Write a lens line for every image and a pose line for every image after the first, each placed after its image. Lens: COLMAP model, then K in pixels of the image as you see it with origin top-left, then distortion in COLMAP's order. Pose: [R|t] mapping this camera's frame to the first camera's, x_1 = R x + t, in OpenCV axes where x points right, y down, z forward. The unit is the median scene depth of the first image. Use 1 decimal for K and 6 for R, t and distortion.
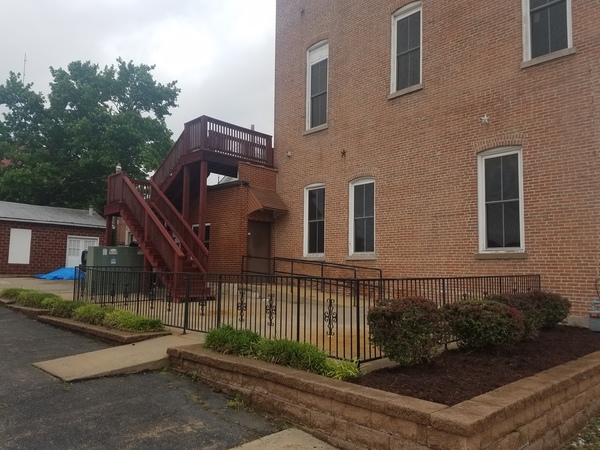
lens RADIAL K [[449.4, 0, 300.0], [0, 449.4, 225.0], [0, 0, 1]] dist [0.216310, -0.360961]
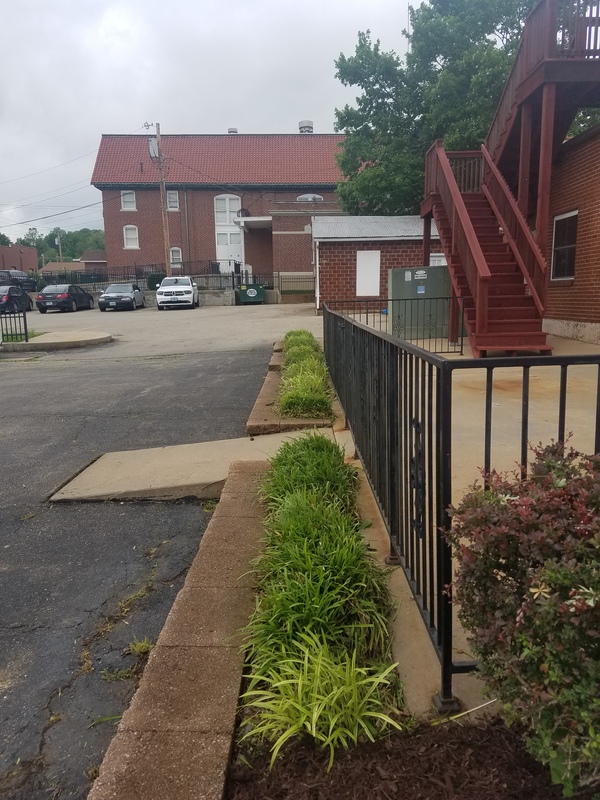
lens RADIAL K [[599.2, 0, 300.0], [0, 599.2, 400.0], [0, 0, 1]] dist [0.216310, -0.360961]
pose [[0.715473, 0.088659, -0.692992, 0.123738], [0.096528, 0.969857, 0.223740, 0.024869], [0.691940, -0.226973, 0.685349, 0.302507]]
